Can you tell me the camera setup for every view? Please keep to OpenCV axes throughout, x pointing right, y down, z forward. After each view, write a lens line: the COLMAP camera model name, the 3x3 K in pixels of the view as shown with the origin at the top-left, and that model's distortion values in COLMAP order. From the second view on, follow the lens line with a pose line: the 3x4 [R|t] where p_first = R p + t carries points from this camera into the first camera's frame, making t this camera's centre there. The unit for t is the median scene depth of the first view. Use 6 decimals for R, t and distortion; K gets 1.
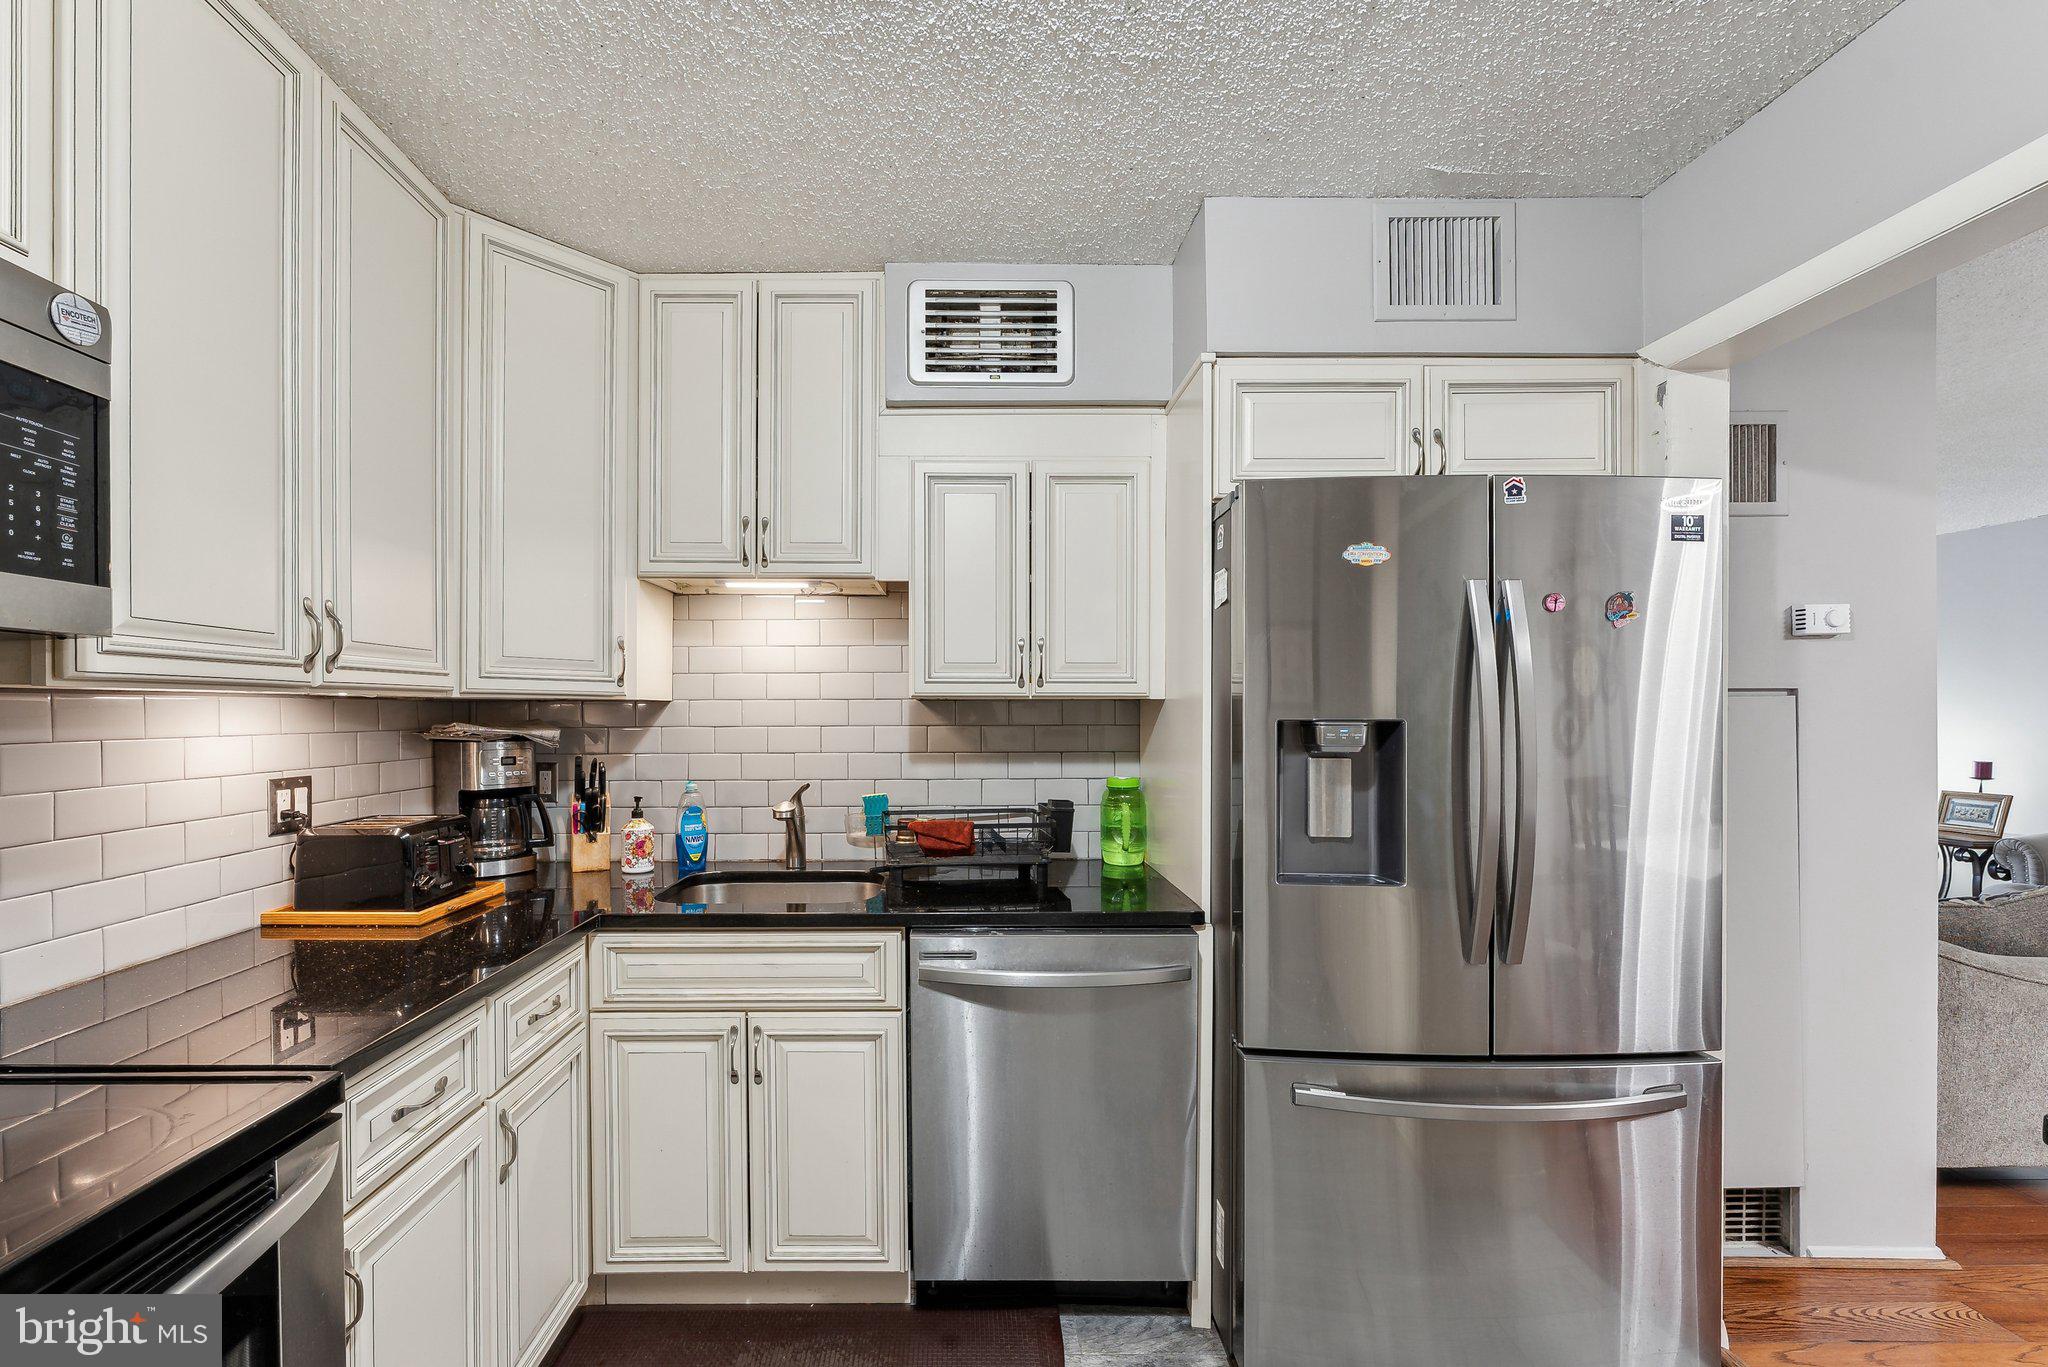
lens RADIAL K [[863.6, 0, 968.9], [0, 863.6, 716.0], [0, 0, 1]] dist [-0.000341, -0.000028]
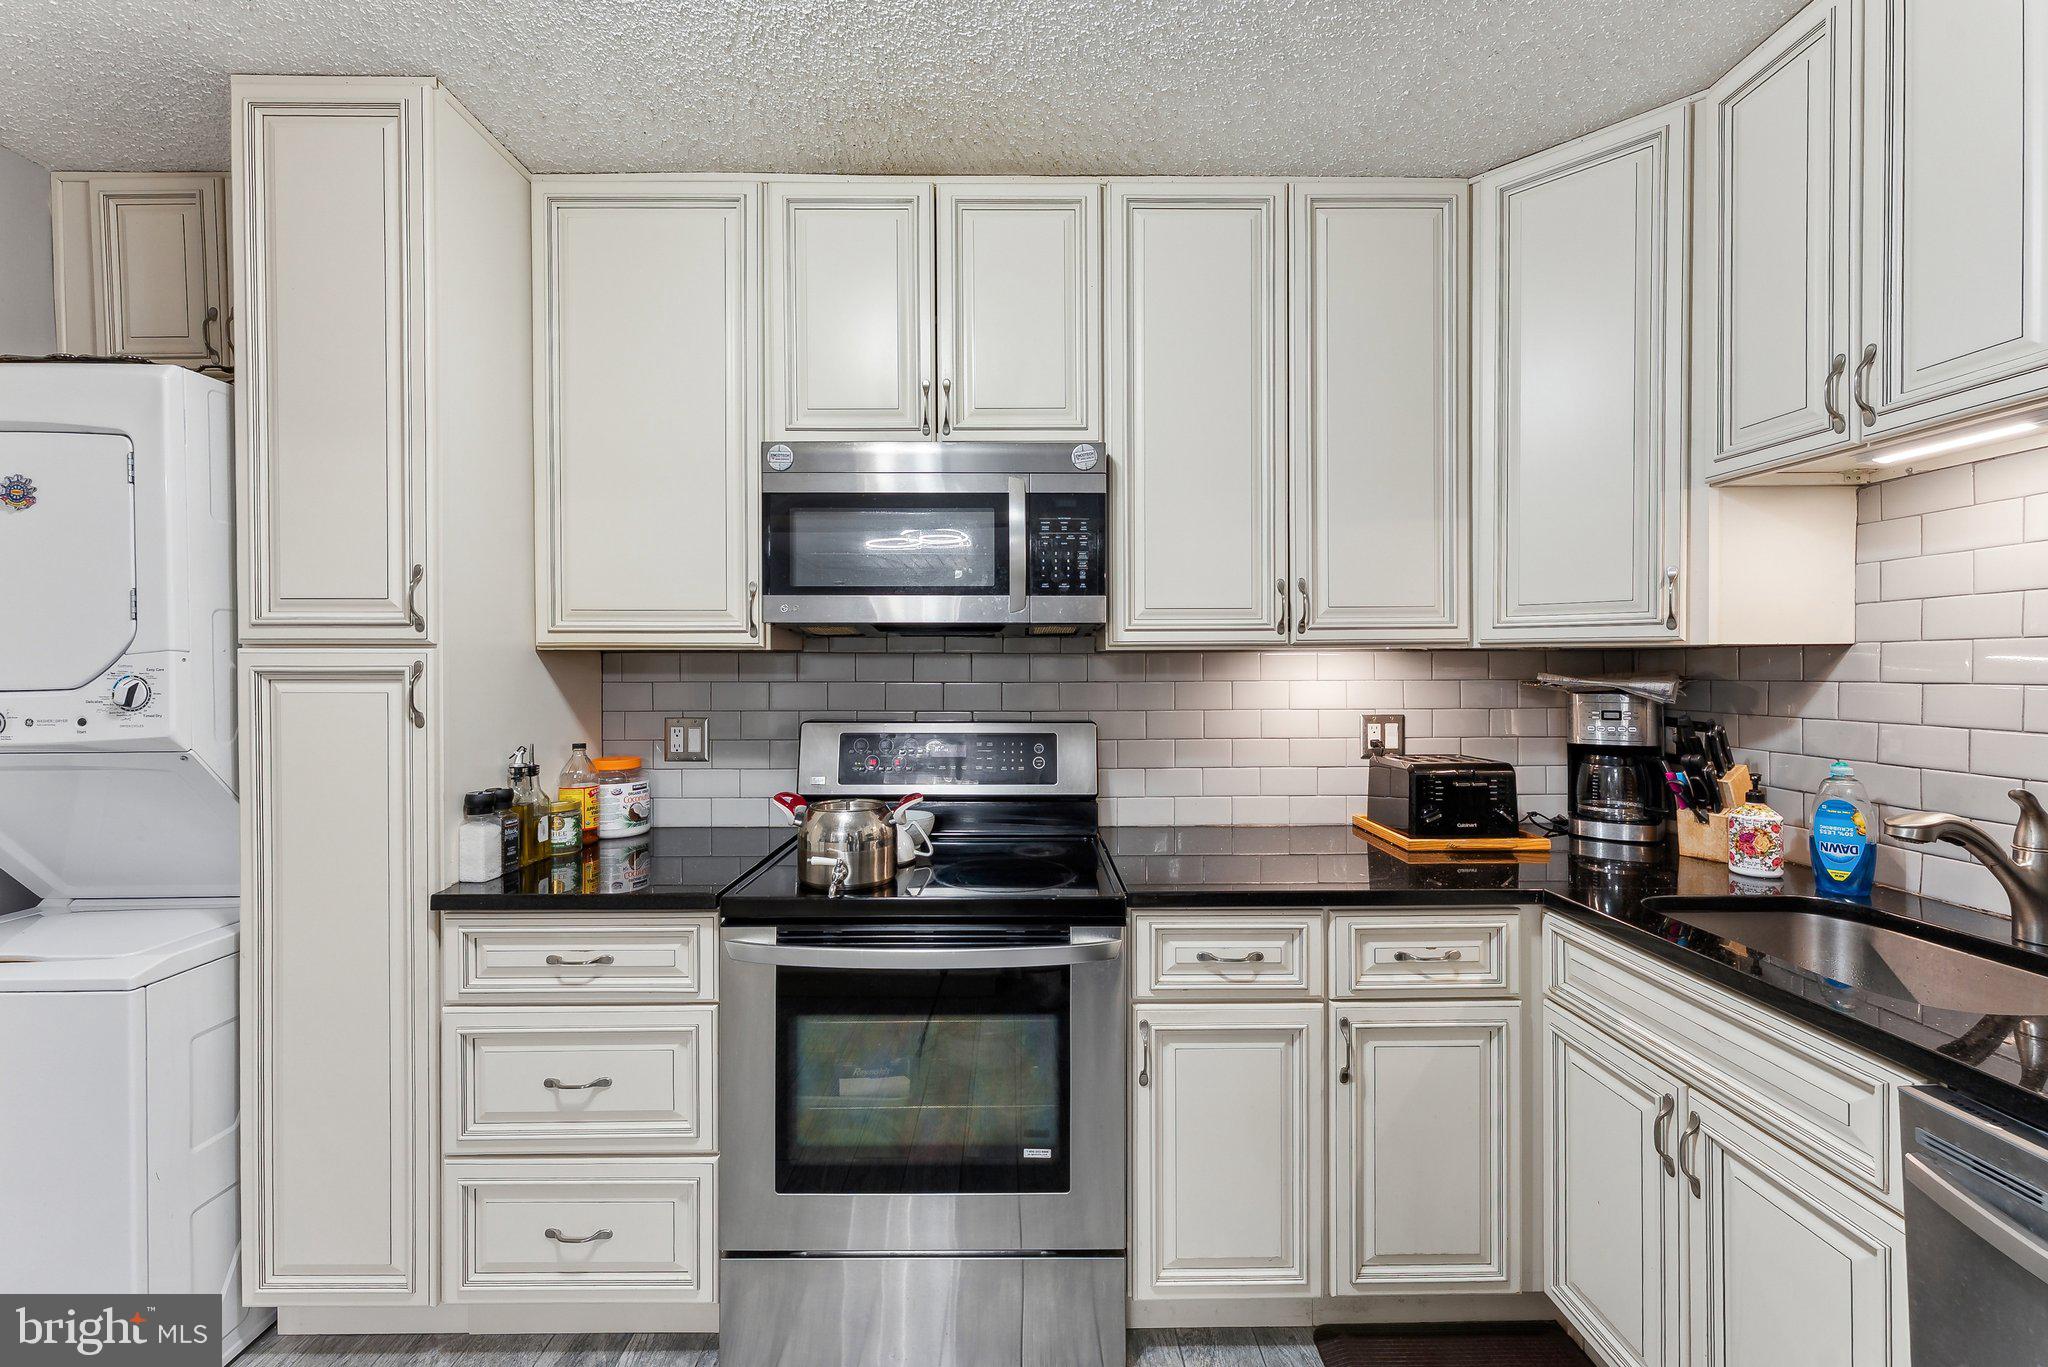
lens RADIAL K [[830.4, 0, 1019.3], [0, 830.4, 678.2], [0, 0, 1]] dist [0.001201, -0.000135]
pose [[-0.001098, 0.015109, -0.999885, 0.418721], [-0.000073, 0.999886, 0.015109, -0.000668], [0.999999, 0.000089, -0.001097, 0.453840]]
